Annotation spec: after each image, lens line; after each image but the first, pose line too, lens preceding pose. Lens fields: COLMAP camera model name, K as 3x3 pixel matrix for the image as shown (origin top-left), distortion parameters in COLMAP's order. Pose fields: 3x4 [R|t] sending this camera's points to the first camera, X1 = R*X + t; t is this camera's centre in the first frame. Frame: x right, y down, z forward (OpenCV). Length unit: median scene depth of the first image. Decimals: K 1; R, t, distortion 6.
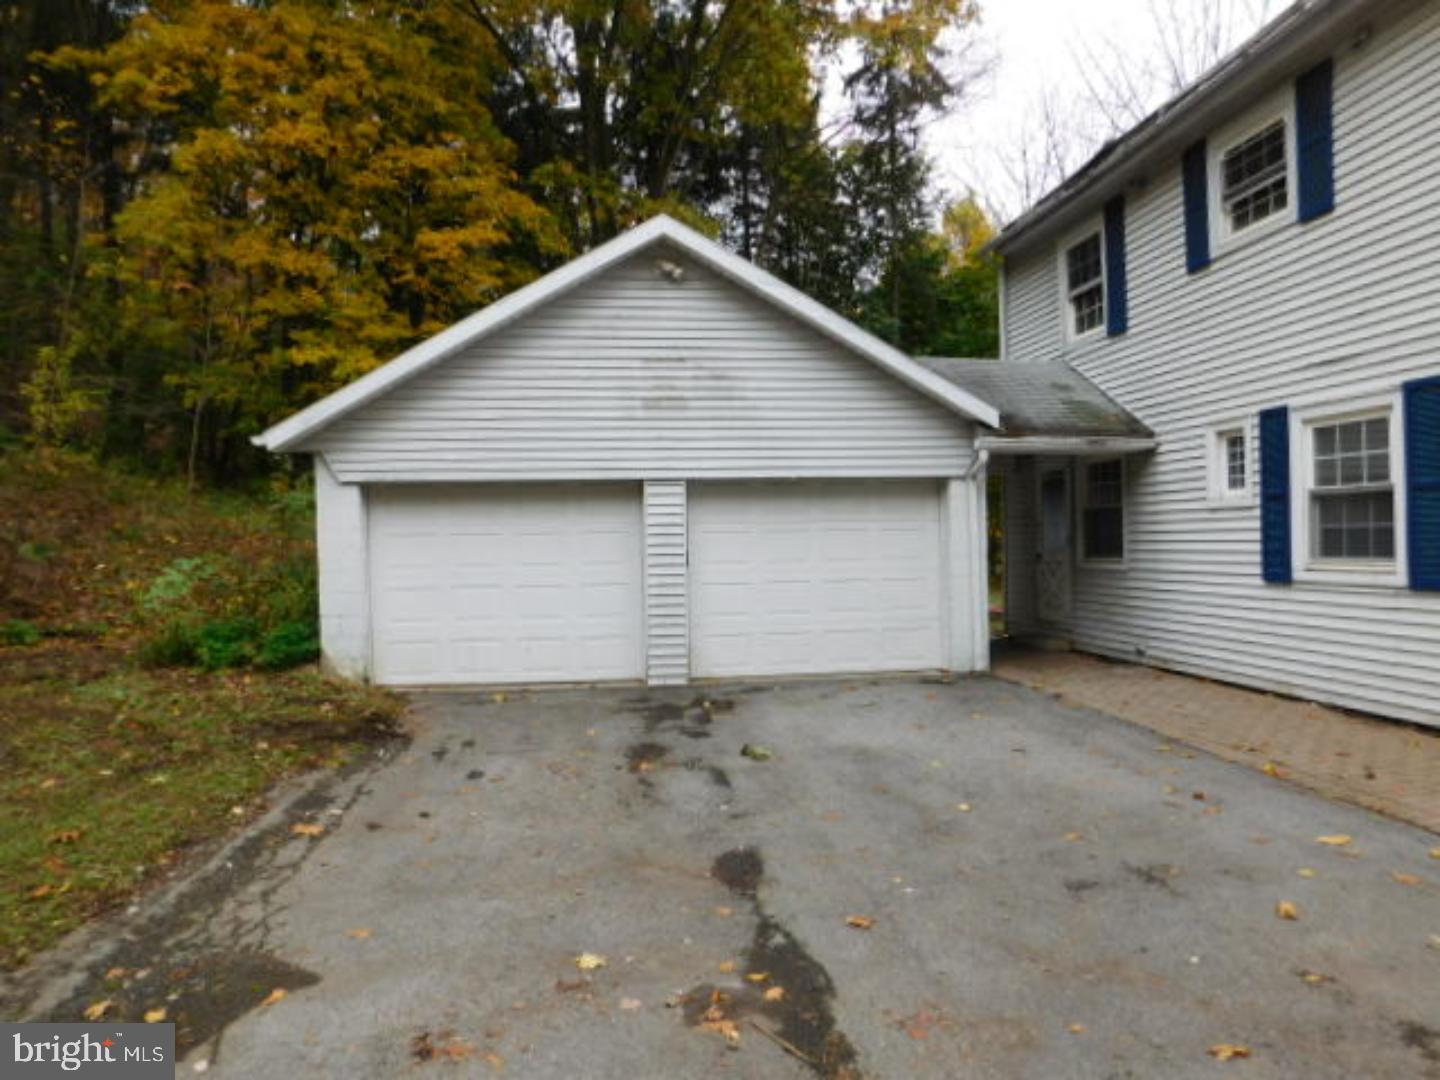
lens RADIAL K [[952.2, 0, 724.3], [0, 952.2, 536.3], [0, 0, 1]] dist [-0.063735, 0.048709]
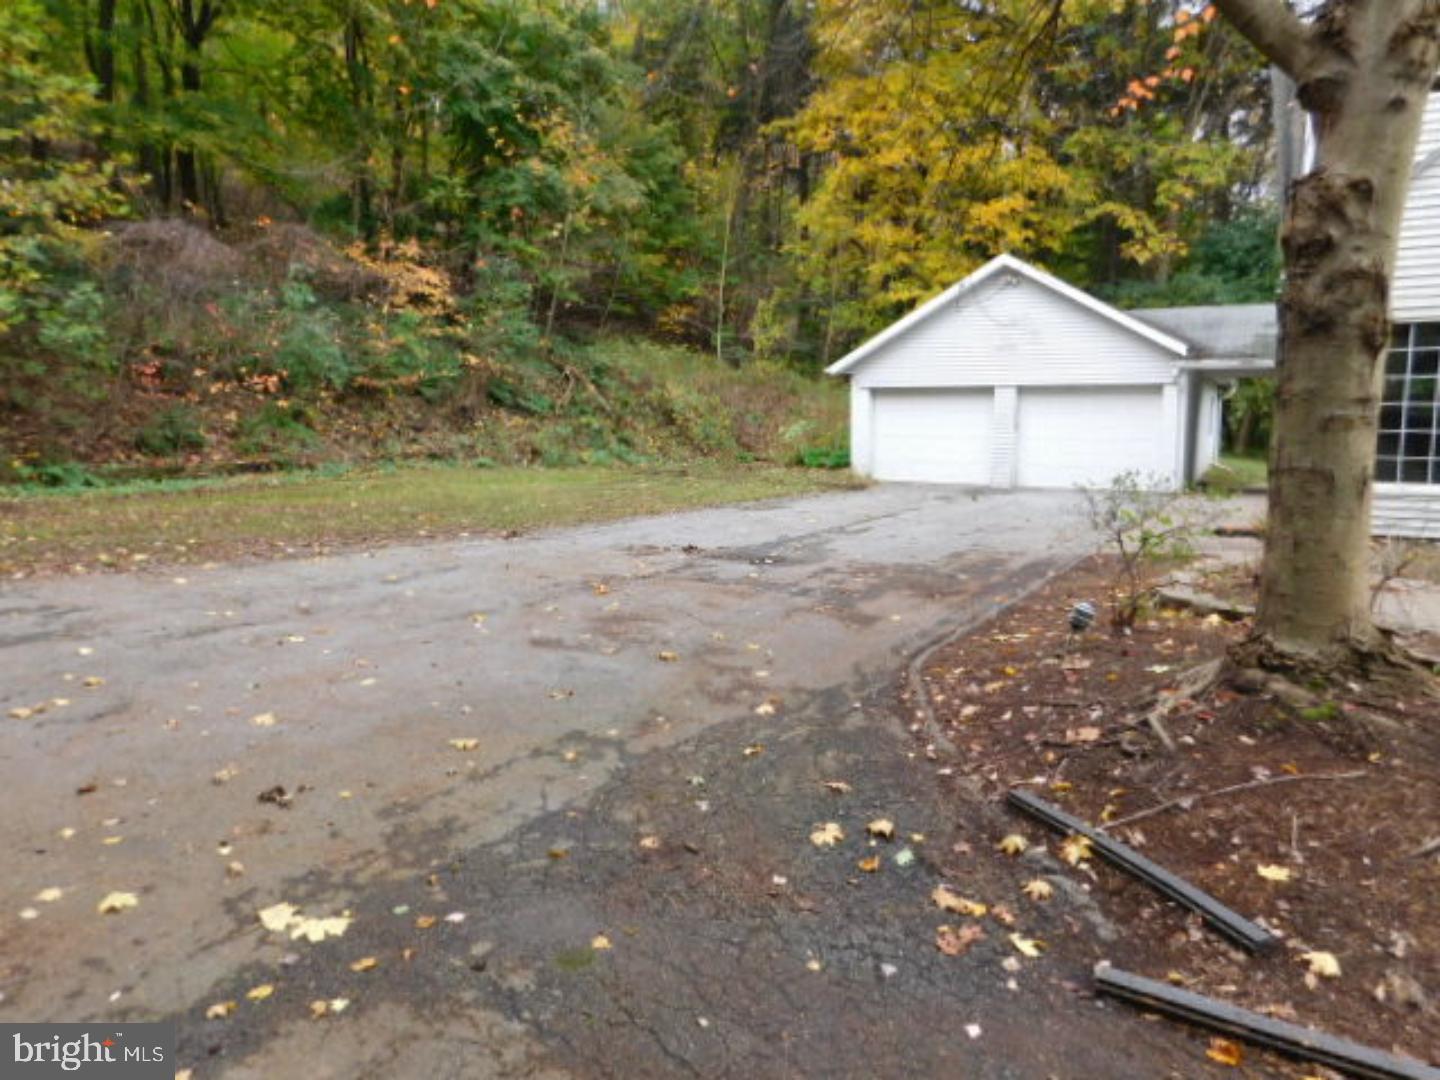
lens RADIAL K [[952.2, 0, 724.3], [0, 952.2, 536.3], [0, 0, 1]] dist [-0.063735, 0.048709]
pose [[0.780395, 0.090938, -0.618639, 0.799395], [-0.014598, 0.991748, 0.127369, 0.011216], [0.625117, -0.090367, 0.775283, -1.027891]]
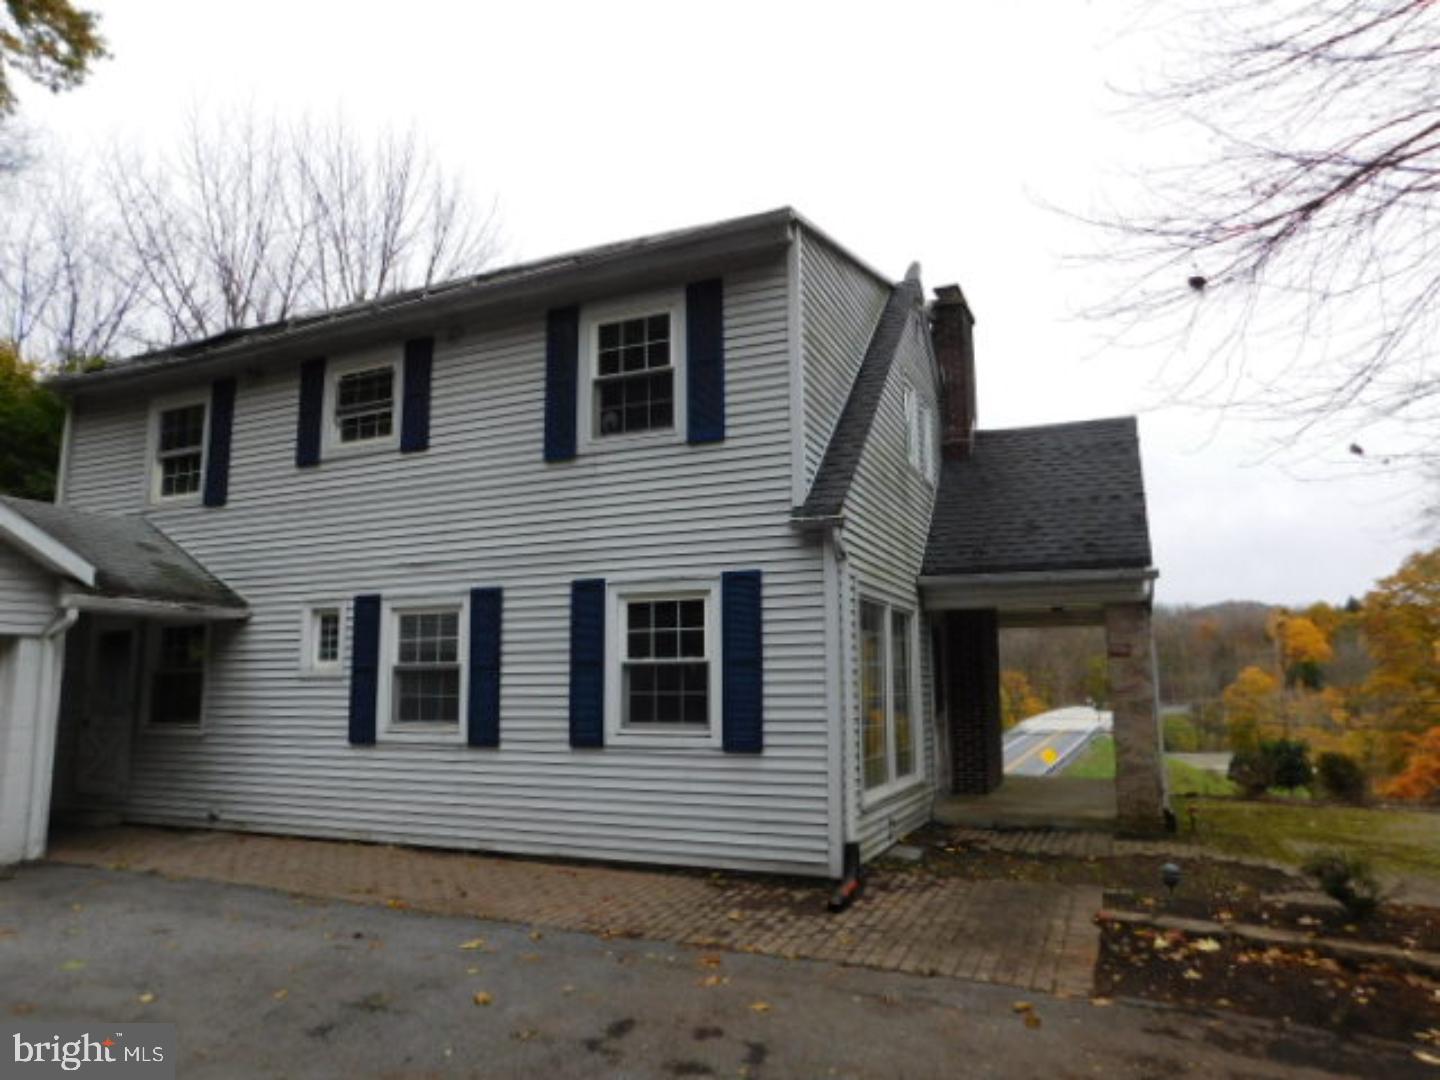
lens RADIAL K [[952.2, 0, 724.3], [0, 952.2, 536.3], [0, 0, 1]] dist [-0.063735, 0.048709]
pose [[0.521266, 0.139518, 0.841913, -0.182866], [0.000286, 0.986517, -0.163659, -0.012162], [-0.853395, 0.085550, 0.514197, -0.014361]]
